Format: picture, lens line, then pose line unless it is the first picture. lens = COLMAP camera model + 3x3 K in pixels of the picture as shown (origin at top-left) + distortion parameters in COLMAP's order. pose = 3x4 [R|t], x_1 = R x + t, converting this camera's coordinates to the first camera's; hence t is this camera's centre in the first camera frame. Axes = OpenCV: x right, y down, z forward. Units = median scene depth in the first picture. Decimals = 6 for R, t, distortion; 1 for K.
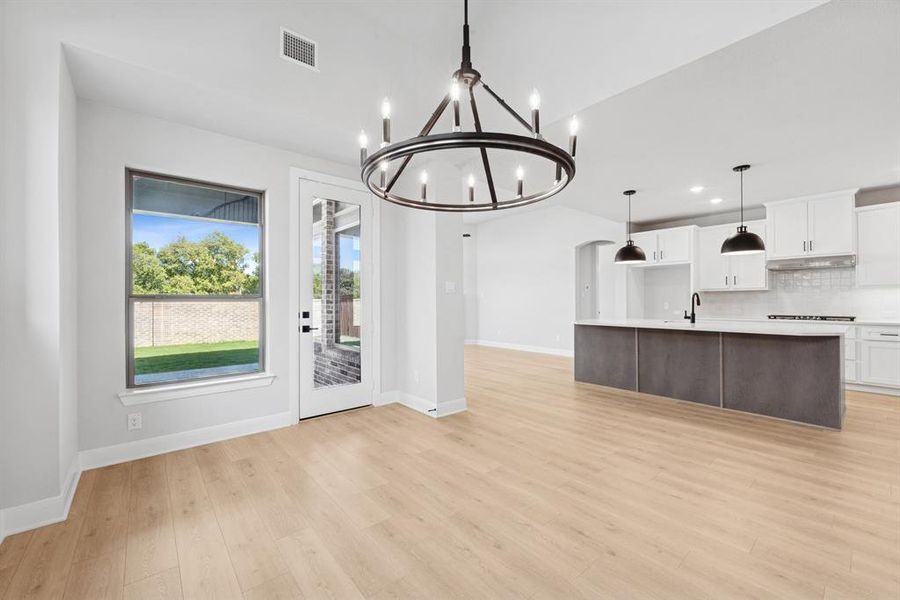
lens RADIAL K [[361.3, 0, 450.0], [0, 361.3, 296.9], [0, 0, 1]] dist [0.001550, -0.000092]
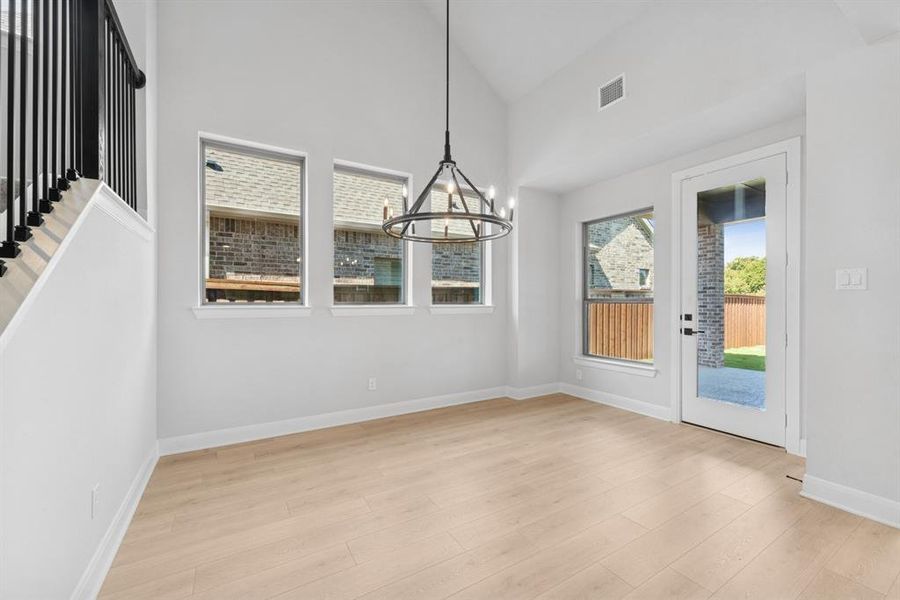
lens RADIAL K [[366.2, 0, 447.8], [0, 366.2, 302.4], [0, 0, 1]] dist [-0.002065, -0.000231]
pose [[-0.157922, 0.002379, -0.987449, 0.882354], [0.005247, 0.999985, 0.001570, 0.006234], [0.987438, -0.004933, -0.157932, 0.666875]]
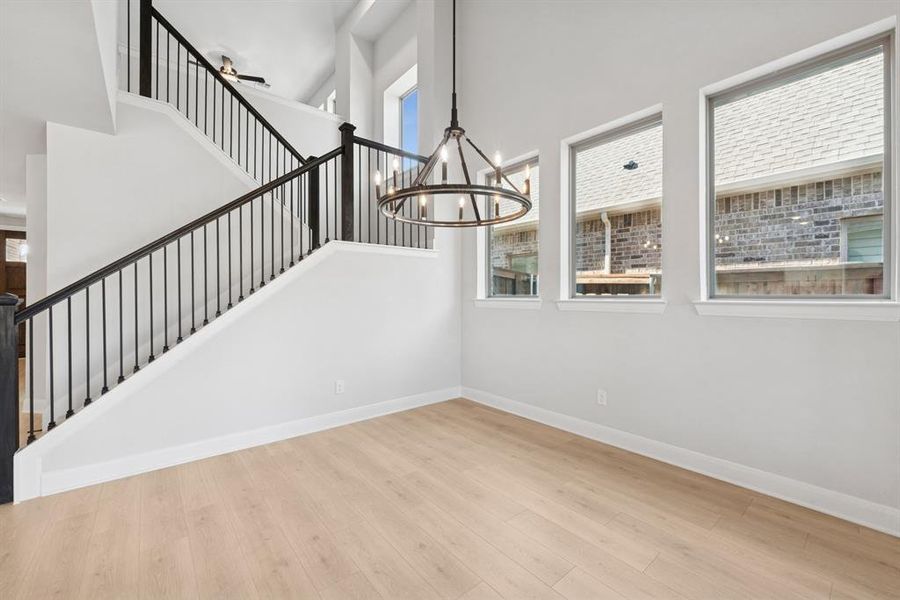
lens RADIAL K [[361.3, 0, 450.0], [0, 361.3, 296.9], [0, 0, 1]] dist [0.001550, -0.000092]
pose [[-0.999987, 0.004377, 0.002644, 0.032169], [0.004376, 0.999990, -0.000675, 0.008365], [-0.002647, -0.000663, -0.999996, 1.255486]]
